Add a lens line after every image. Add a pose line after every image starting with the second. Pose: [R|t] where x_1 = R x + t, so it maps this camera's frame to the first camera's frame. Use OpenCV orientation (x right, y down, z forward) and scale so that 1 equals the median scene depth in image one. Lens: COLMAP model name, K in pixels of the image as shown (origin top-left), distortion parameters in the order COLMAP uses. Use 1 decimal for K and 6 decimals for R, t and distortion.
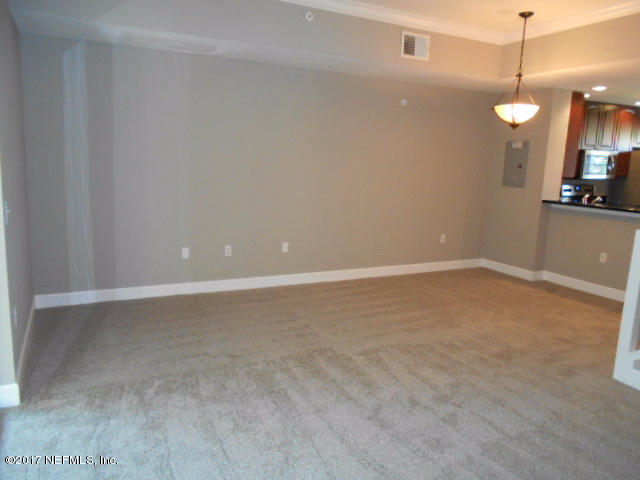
lens RADIAL K [[500.5, 0, 320.0], [0, 500.5, 240.0], [0, 0, 1]] dist [0.051021, -0.000149]
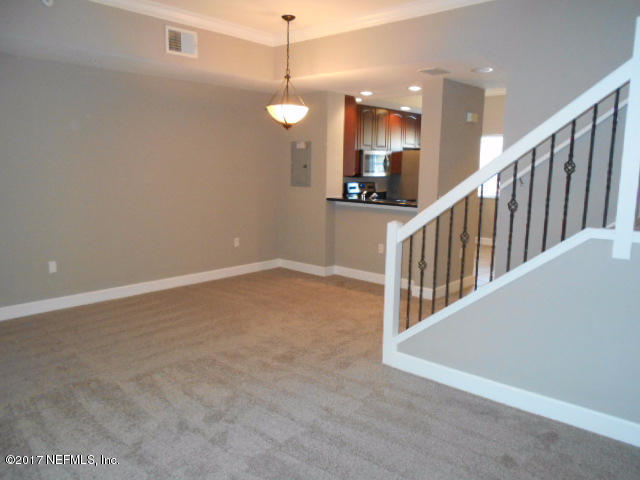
lens RADIAL K [[493.2, 0, 320.0], [0, 493.2, 240.0], [0, 0, 1]] dist [0.001114, -0.006652]
pose [[0.946424, -0.073706, 0.314404, 0.123594], [0.075045, 0.997149, 0.007861, -0.002604], [-0.314087, 0.016155, 0.949257, 0.051856]]
